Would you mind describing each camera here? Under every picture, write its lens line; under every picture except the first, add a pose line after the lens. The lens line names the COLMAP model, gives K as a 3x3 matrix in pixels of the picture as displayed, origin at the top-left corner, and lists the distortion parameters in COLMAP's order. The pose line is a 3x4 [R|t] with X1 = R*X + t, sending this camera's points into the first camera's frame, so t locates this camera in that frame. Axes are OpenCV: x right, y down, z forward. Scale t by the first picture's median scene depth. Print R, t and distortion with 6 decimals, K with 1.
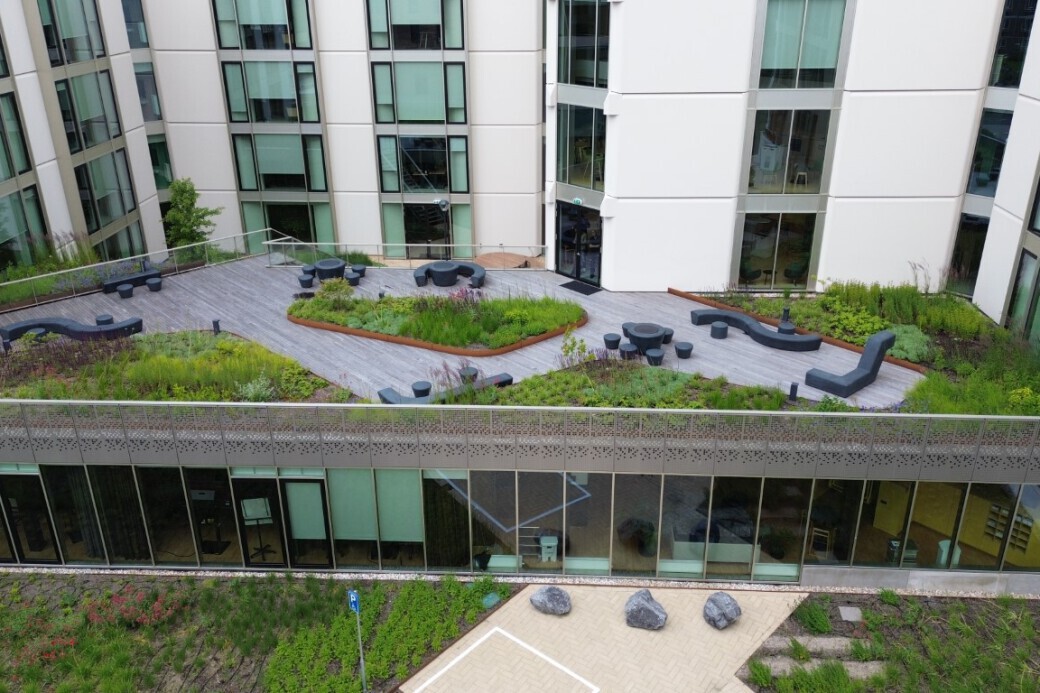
lens RADIAL K [[870.1, 0, 522.1], [0, 870.1, 341.7], [0, 0, 1]] dist [0.065467, -0.048169]
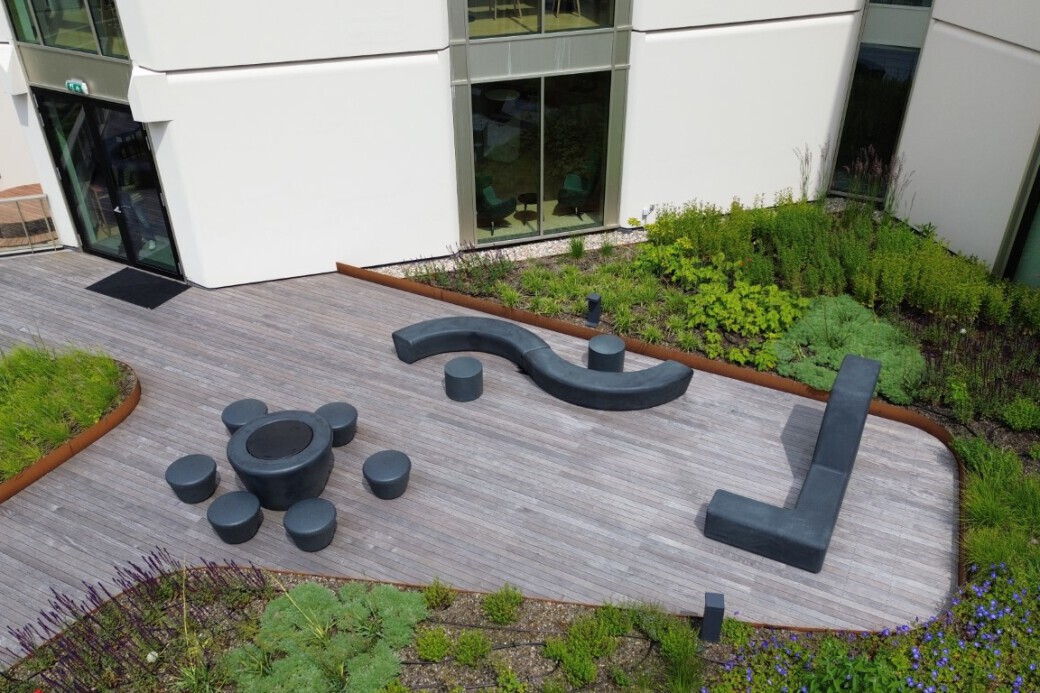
lens RADIAL K [[870.1, 0, 518.0], [0, 870.1, 347.9], [0, 0, 1]] dist [0.065467, -0.048169]
pose [[0.938881, -0.184550, 0.290593, 0.120728], [0.134788, 0.973834, 0.182974, -0.093553], [-0.316757, -0.132622, 0.939189, 0.549119]]
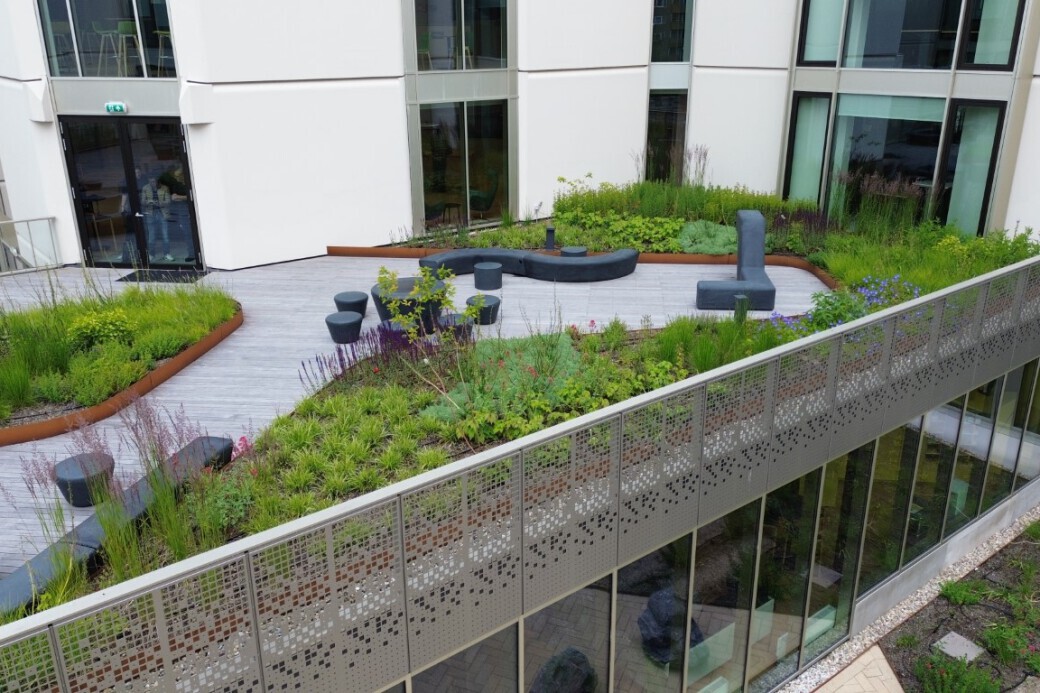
lens RADIAL K [[870.1, 0, 530.1], [0, 870.1, 341.8], [0, 0, 1]] dist [0.065467, -0.048169]
pose [[0.746505, -0.220304, 0.627851, -0.113171], [0.261069, 0.964909, 0.028167, 0.018632], [-0.612024, 0.142886, 0.777824, 0.499058]]
